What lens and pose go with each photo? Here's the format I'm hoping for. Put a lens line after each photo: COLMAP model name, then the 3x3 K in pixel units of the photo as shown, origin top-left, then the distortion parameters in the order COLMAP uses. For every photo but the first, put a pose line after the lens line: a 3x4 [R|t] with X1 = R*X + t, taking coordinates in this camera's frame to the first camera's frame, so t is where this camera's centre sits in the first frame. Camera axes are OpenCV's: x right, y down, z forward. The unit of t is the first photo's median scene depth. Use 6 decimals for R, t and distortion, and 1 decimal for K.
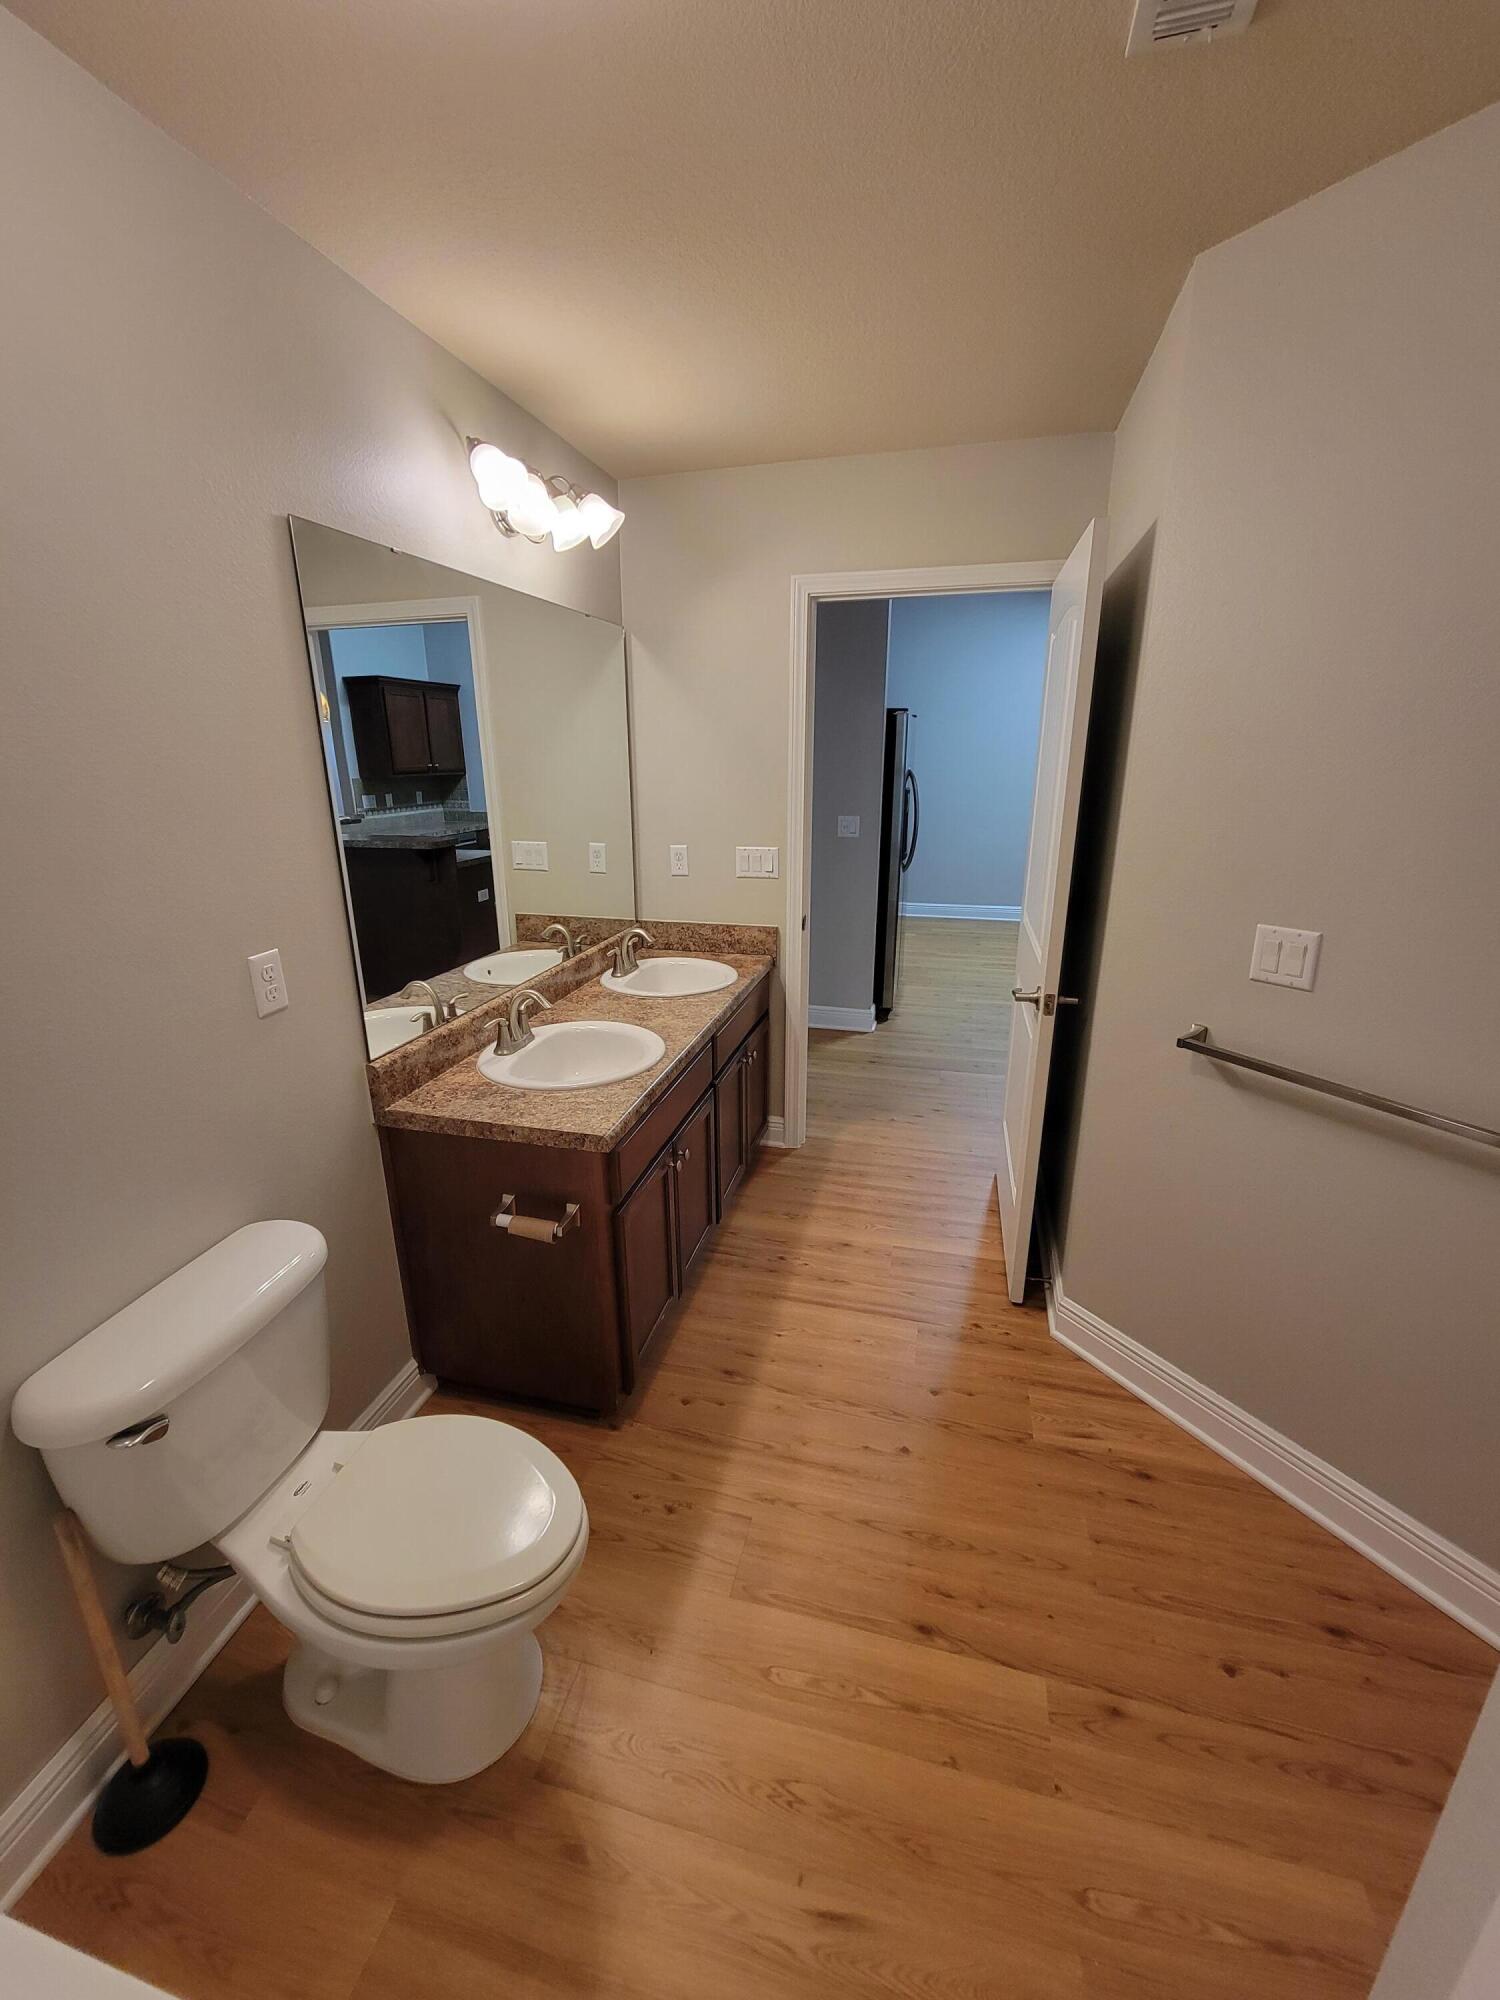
lens RADIAL K [[815.9, 0, 739.2], [0, 815.9, 993.7], [0, 0, 1]] dist [-0.002479, -0.000802]
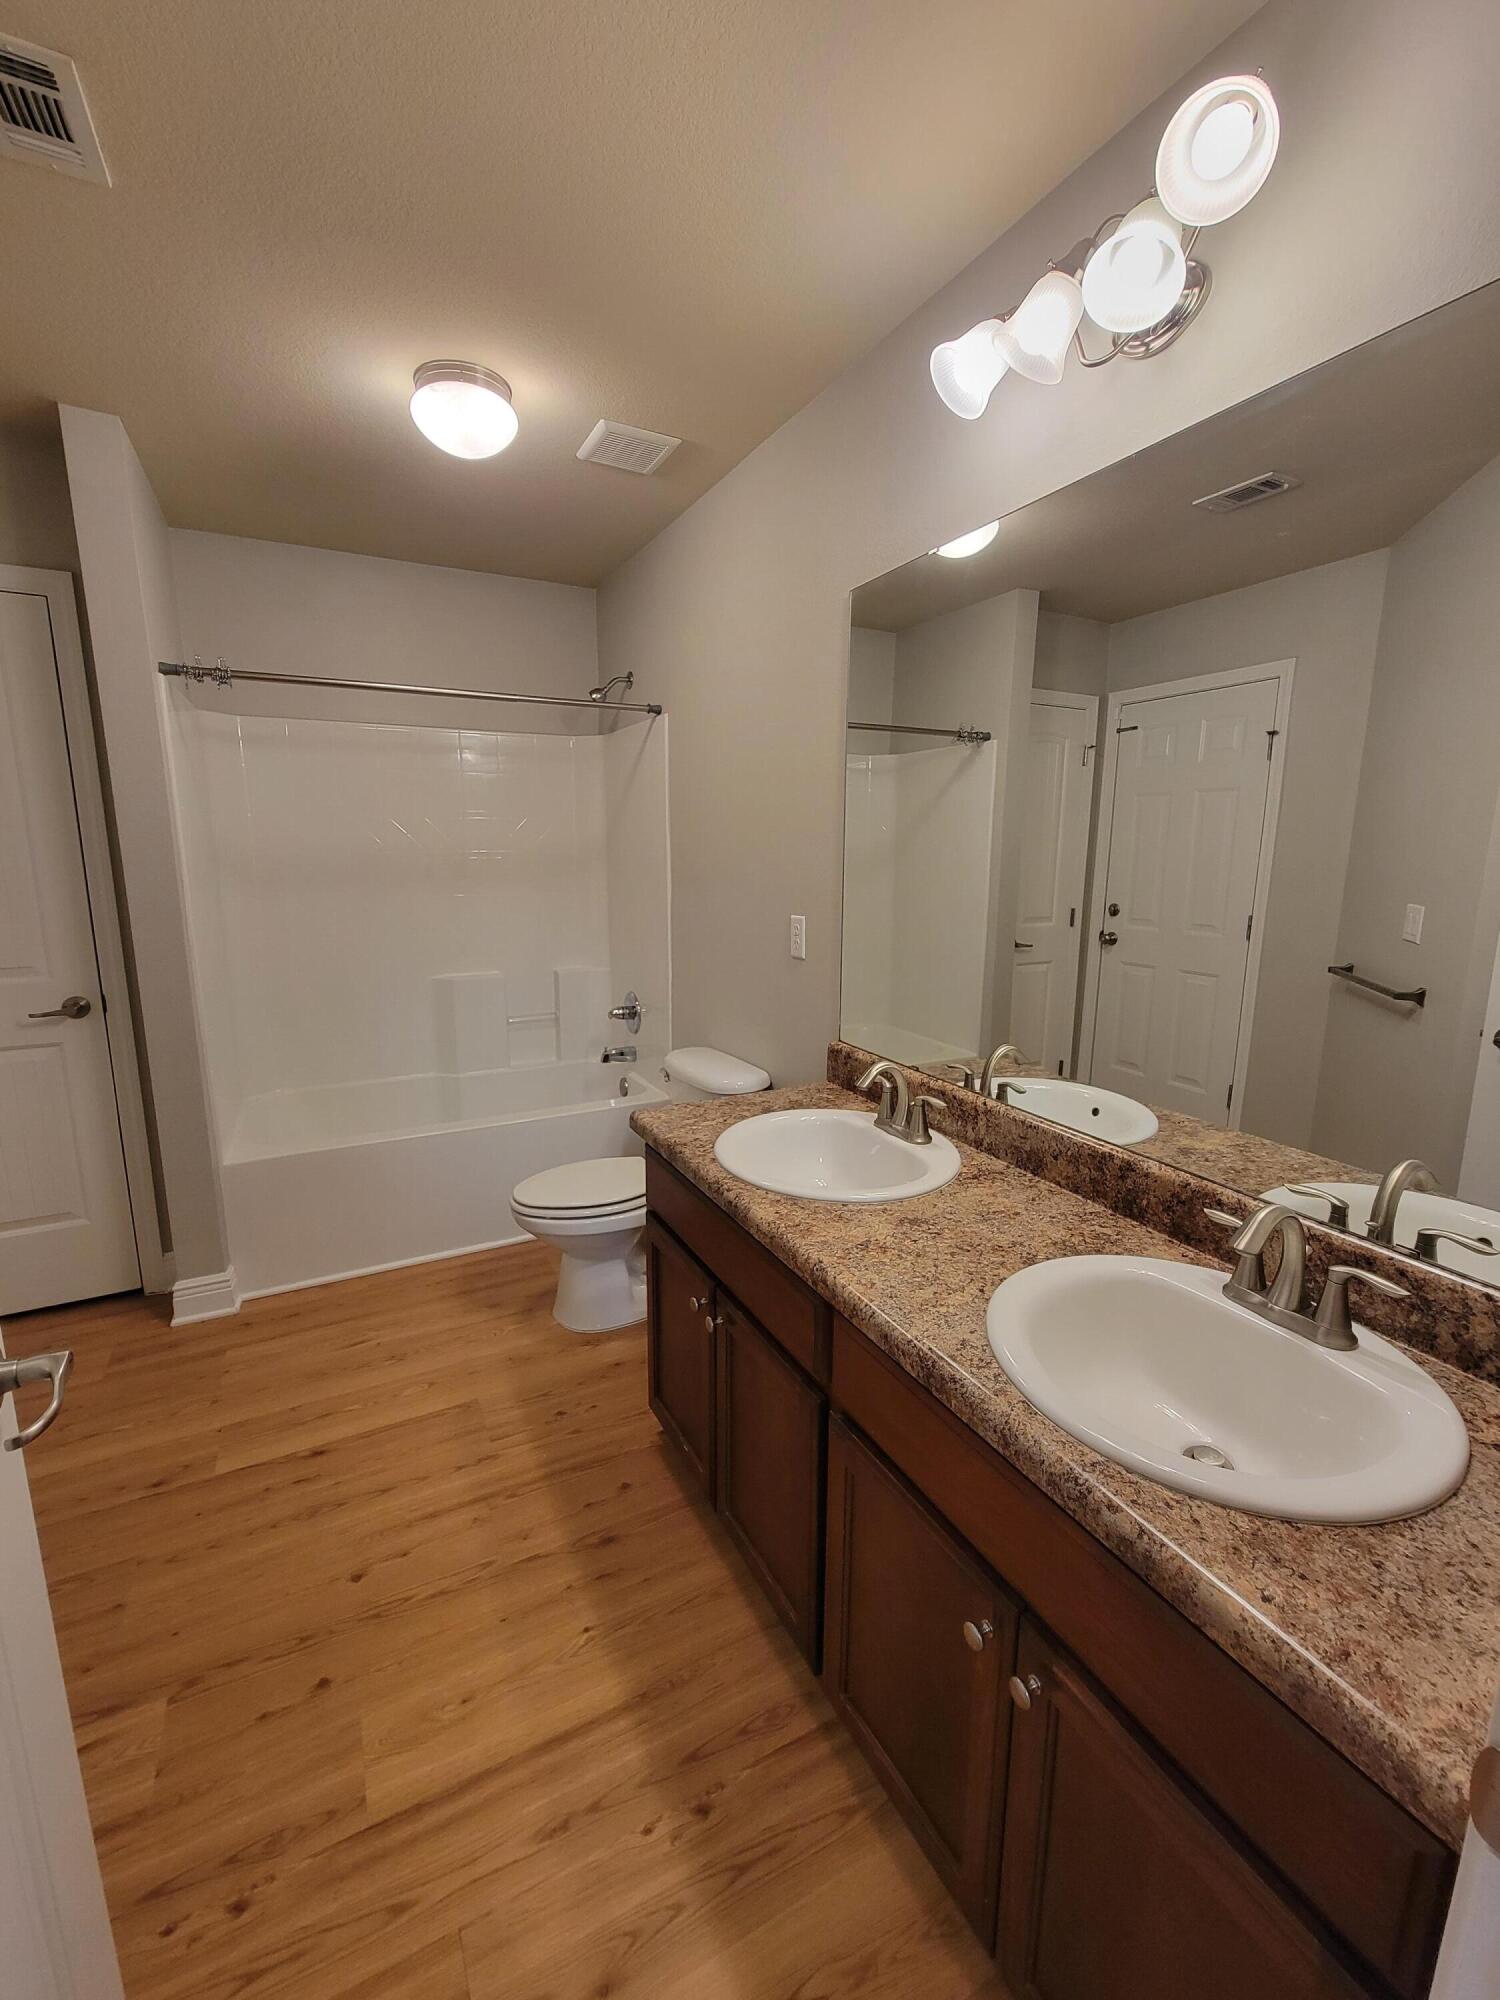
lens RADIAL K [[815.9, 0, 734.8], [0, 815.9, 996.1], [0, 0, 1]] dist [-0.002479, -0.000802]
pose [[-0.744464, 0.122653, -0.656300, 0.387292], [-0.193914, 0.900888, 0.388327, -0.371335], [0.638883, 0.416361, -0.646895, 1.531696]]
